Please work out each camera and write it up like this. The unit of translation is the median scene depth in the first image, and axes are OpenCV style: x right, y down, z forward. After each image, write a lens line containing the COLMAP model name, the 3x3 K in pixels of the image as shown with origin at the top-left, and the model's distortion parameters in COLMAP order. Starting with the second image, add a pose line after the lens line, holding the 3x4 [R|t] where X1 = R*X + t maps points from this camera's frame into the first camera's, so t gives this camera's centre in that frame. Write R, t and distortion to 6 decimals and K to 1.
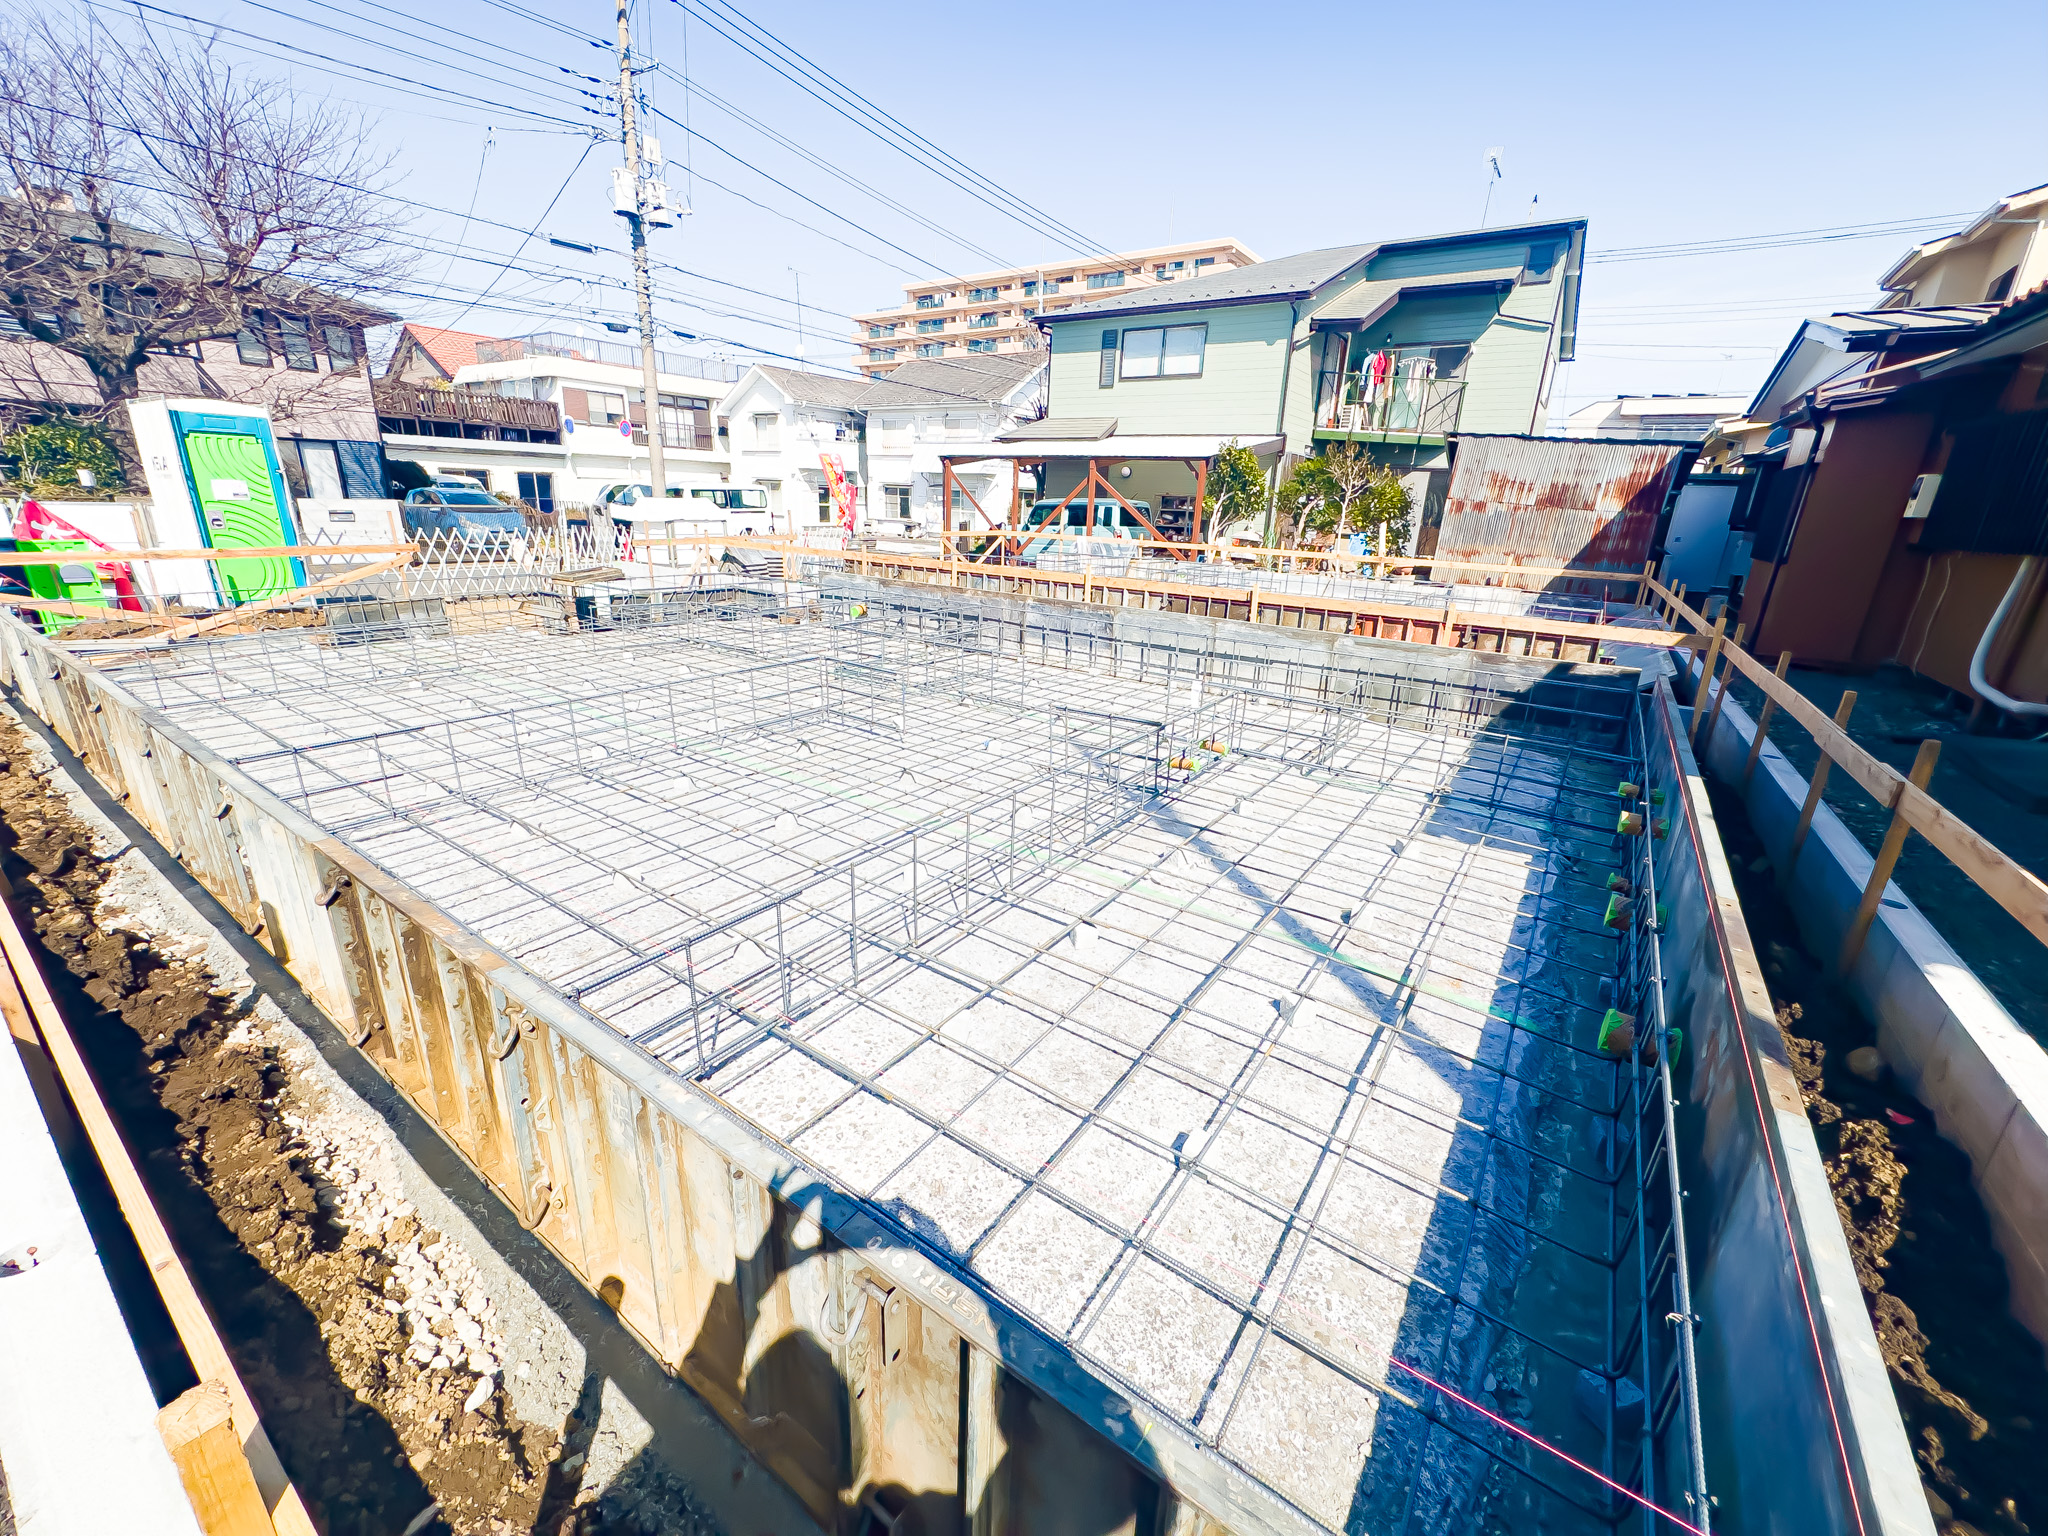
lens RADIAL K [[816.2, 0, 1021.6], [0, 816.2, 764.0], [0, 0, 1]] dist [-0.003392, 0.000305]
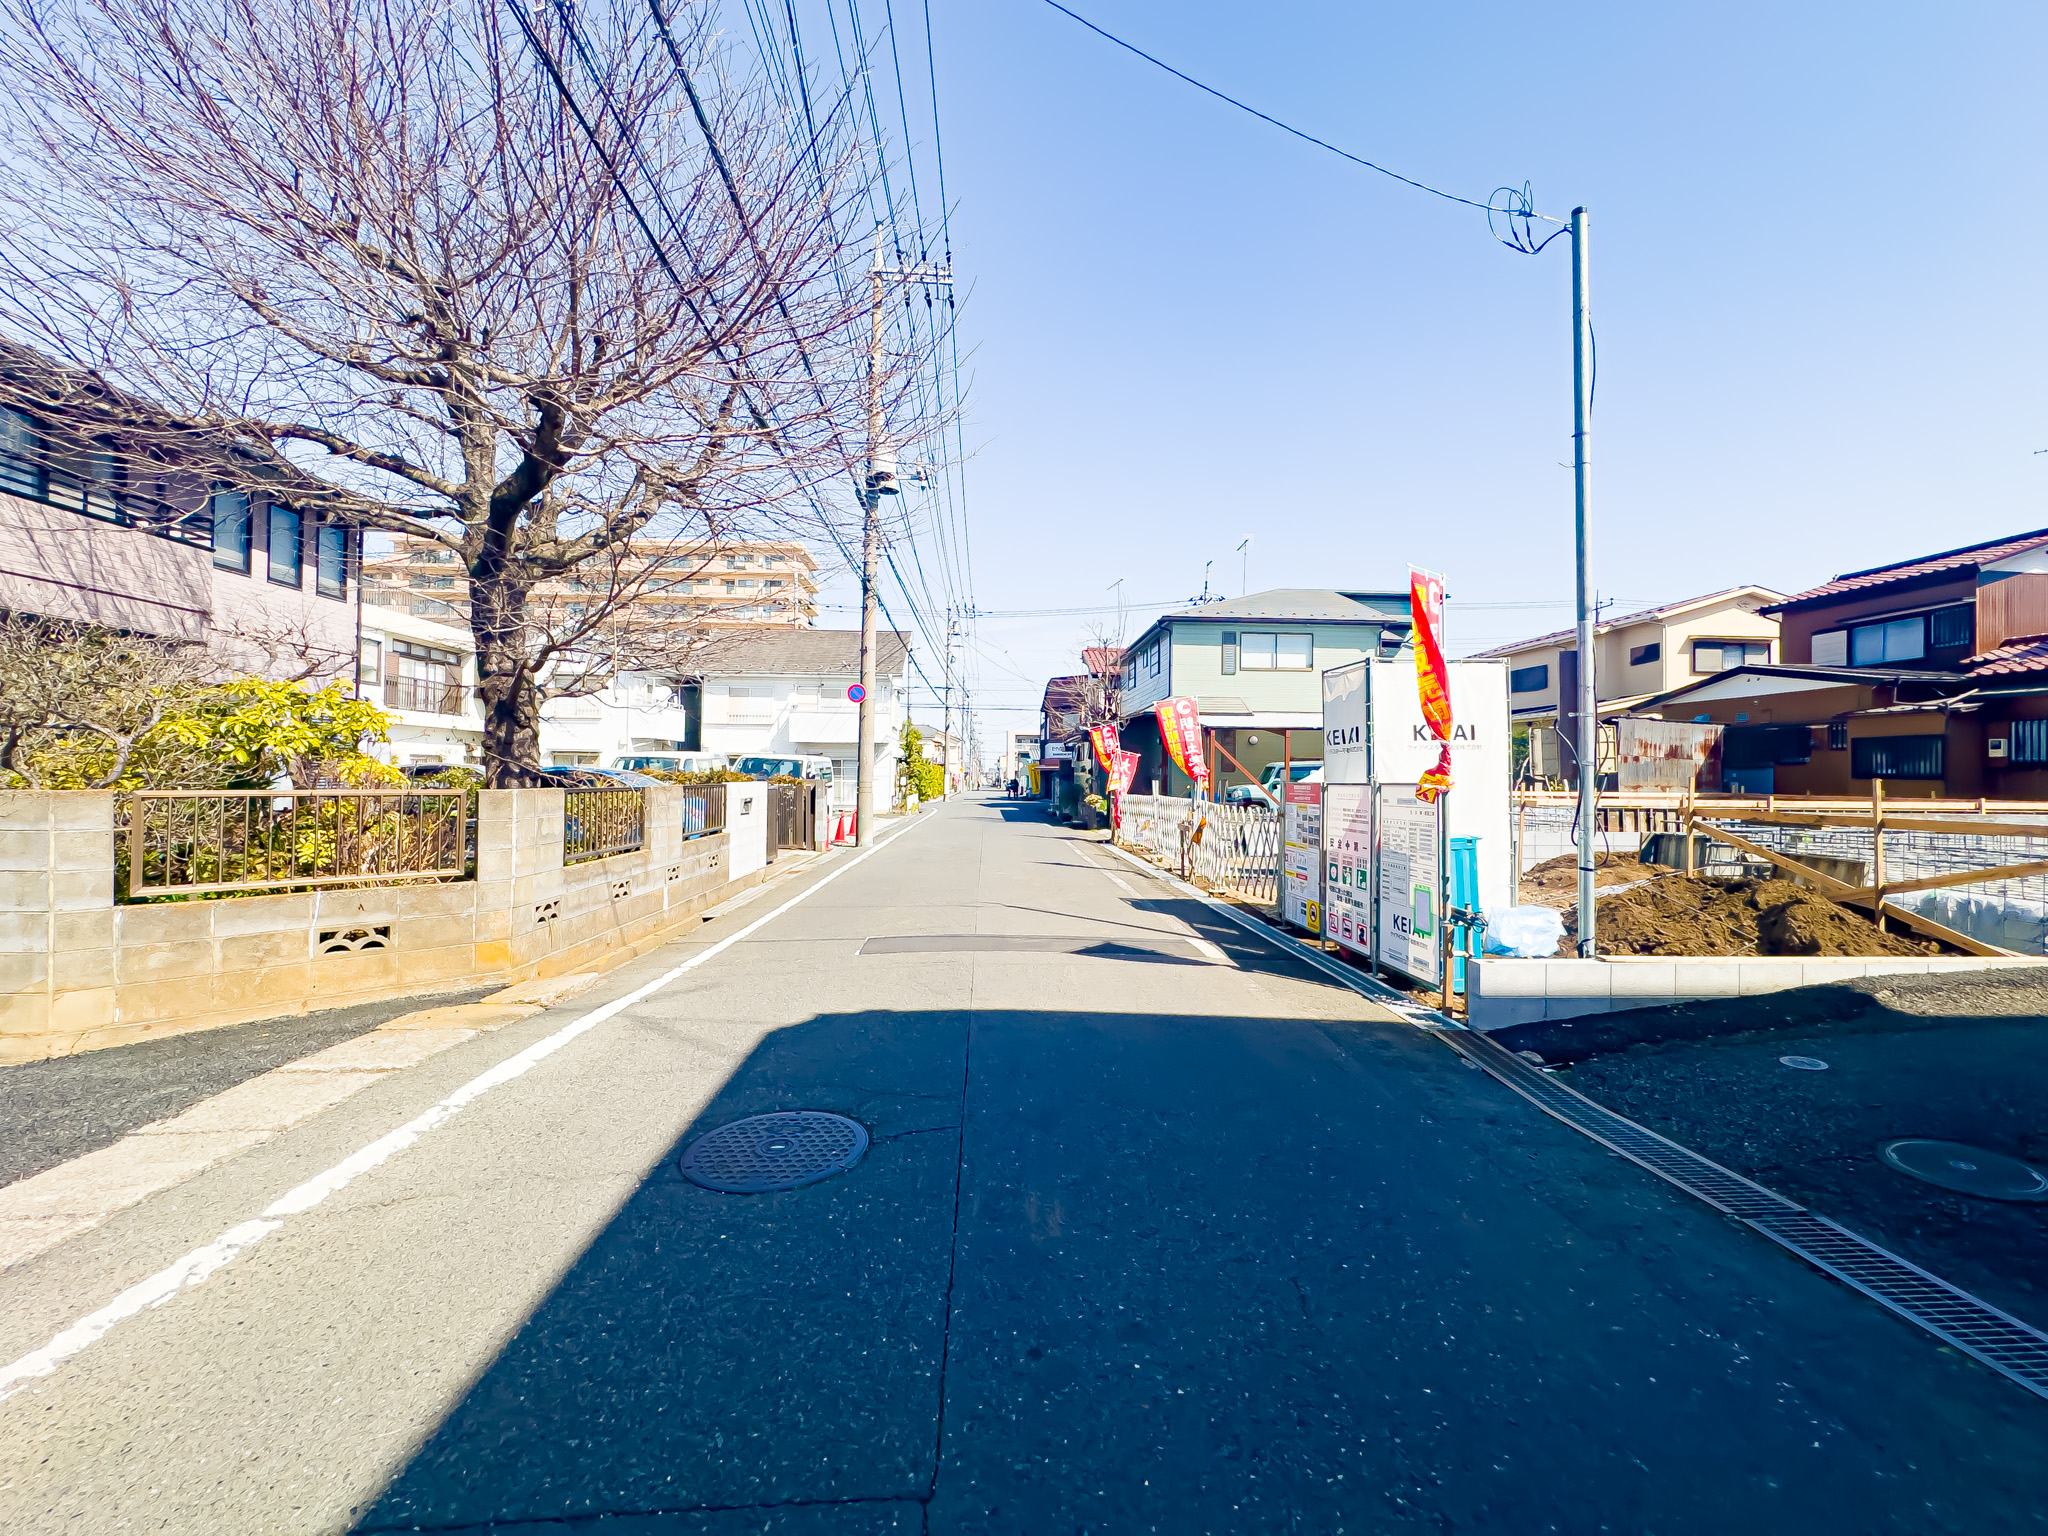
lens RADIAL K [[827.8, 0, 1022.0], [0, 827.8, 763.1], [0, 0, 1]] dist [-0.001403, -0.000088]
pose [[0.792977, -0.020968, 0.608891, -1.066835], [0.209257, 0.947983, -0.239876, -0.129716], [-0.572188, 0.317631, 0.756116, 0.351052]]
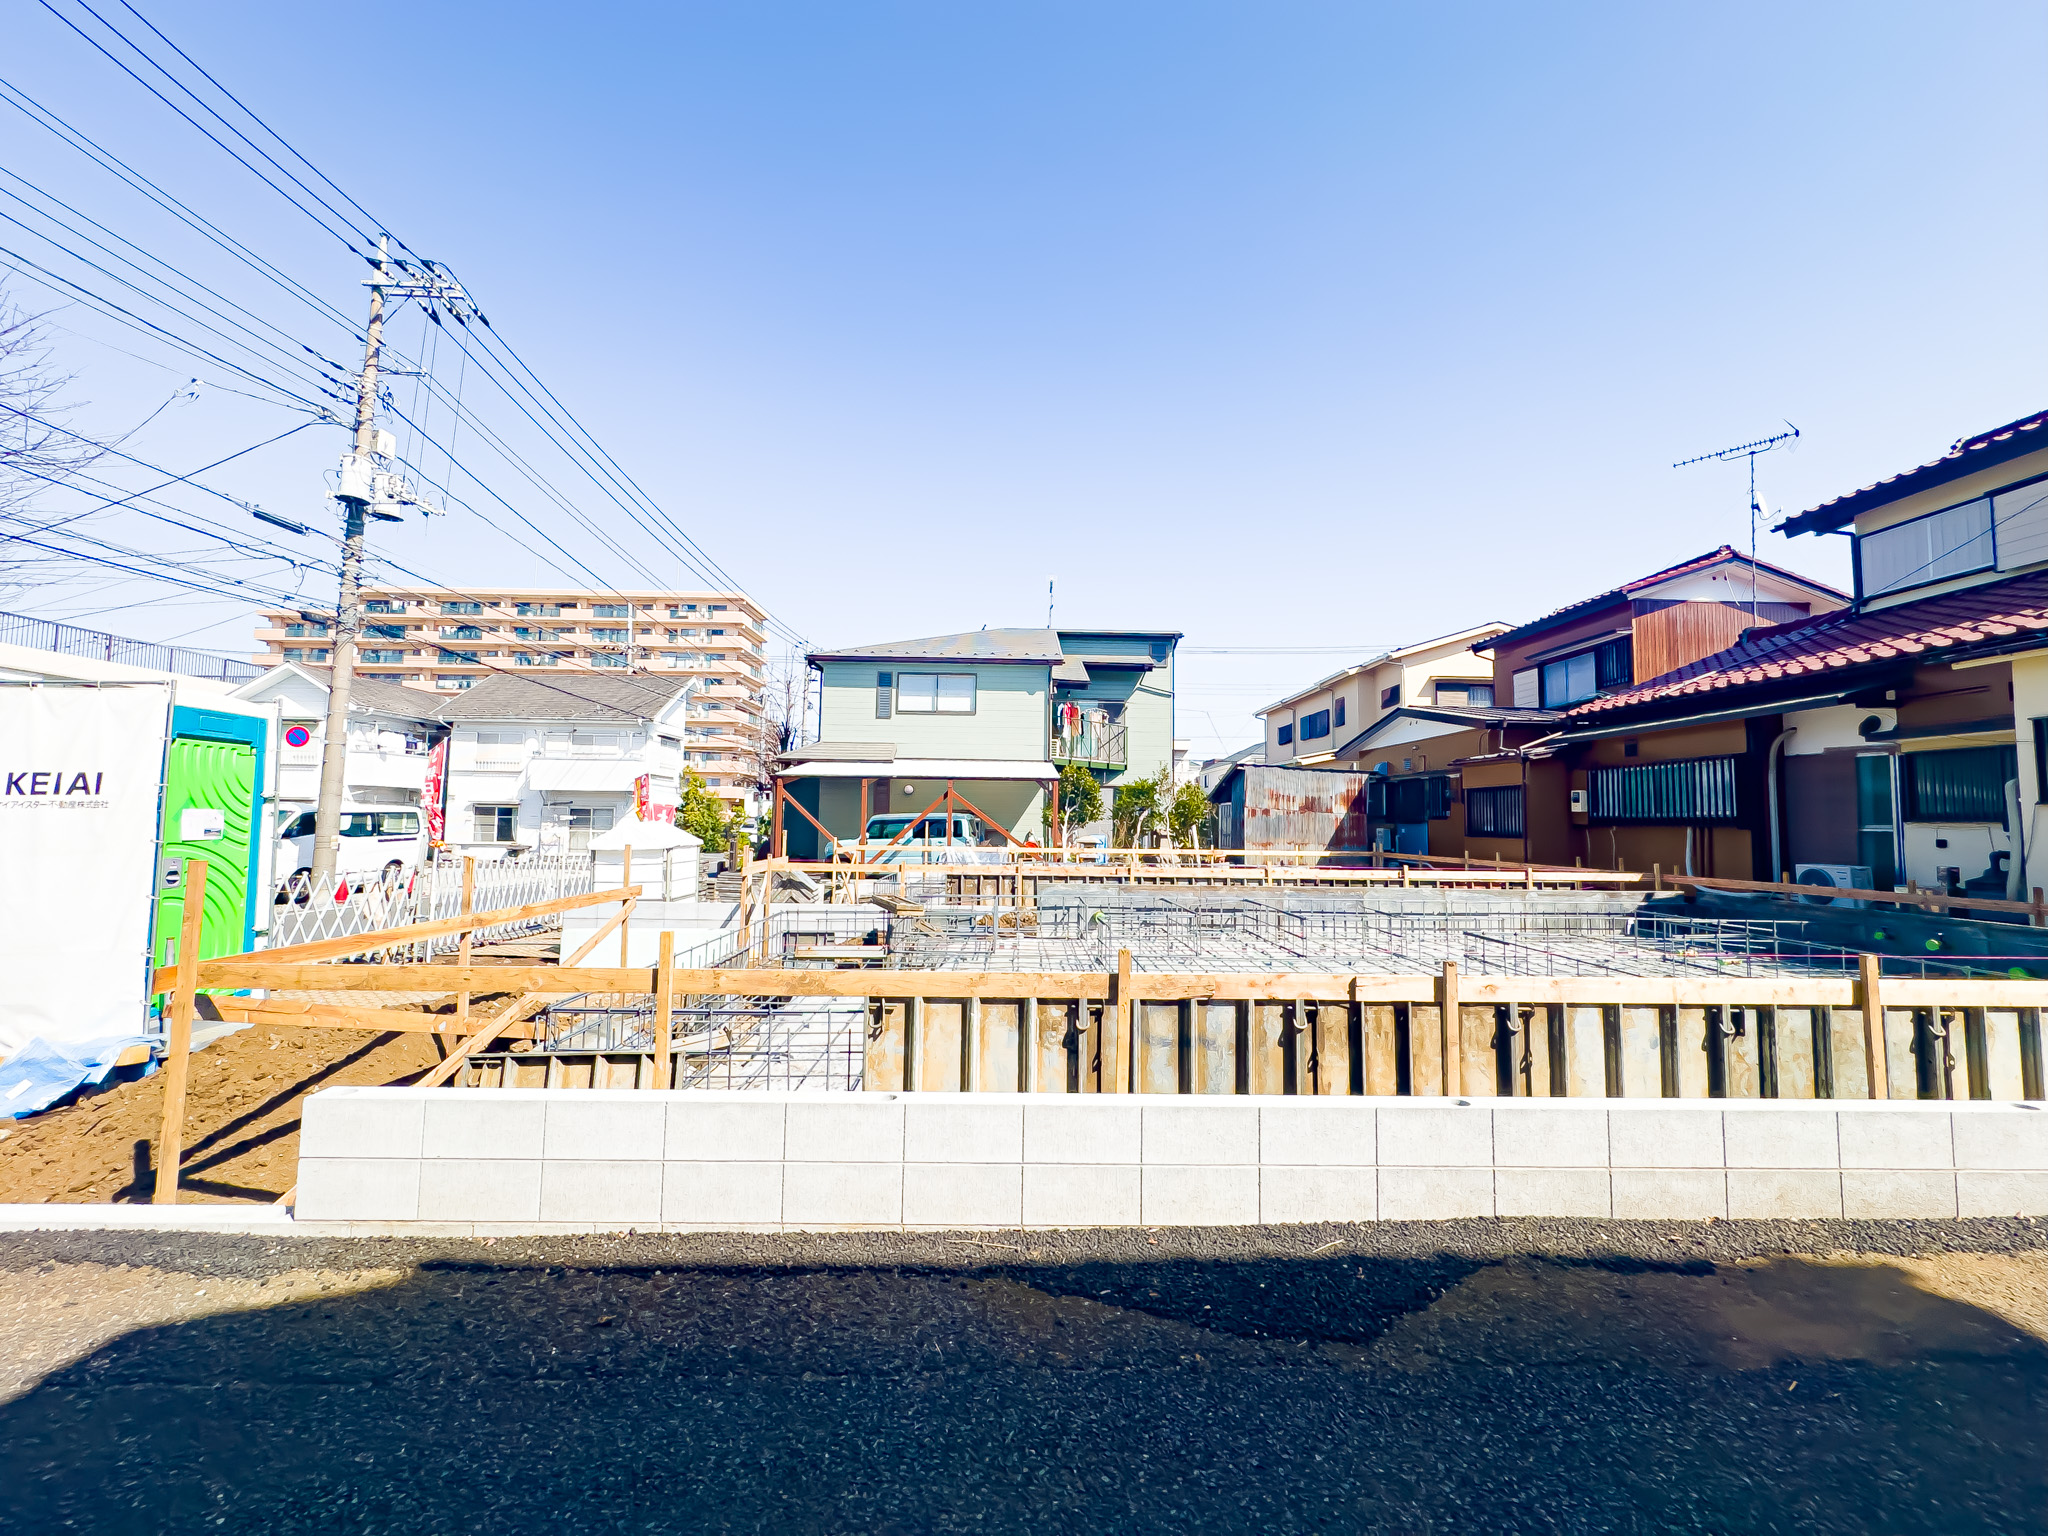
lens RADIAL K [[815.1, 0, 1023.8], [0, 815.1, 765.1], [0, 0, 1]] dist [-0.003353, 0.000252]
pose [[0.808539, 0.013859, 0.588280, -0.472542], [0.200385, 0.933487, -0.297402, -0.041130], [-0.553273, 0.358343, 0.751984, 0.101944]]
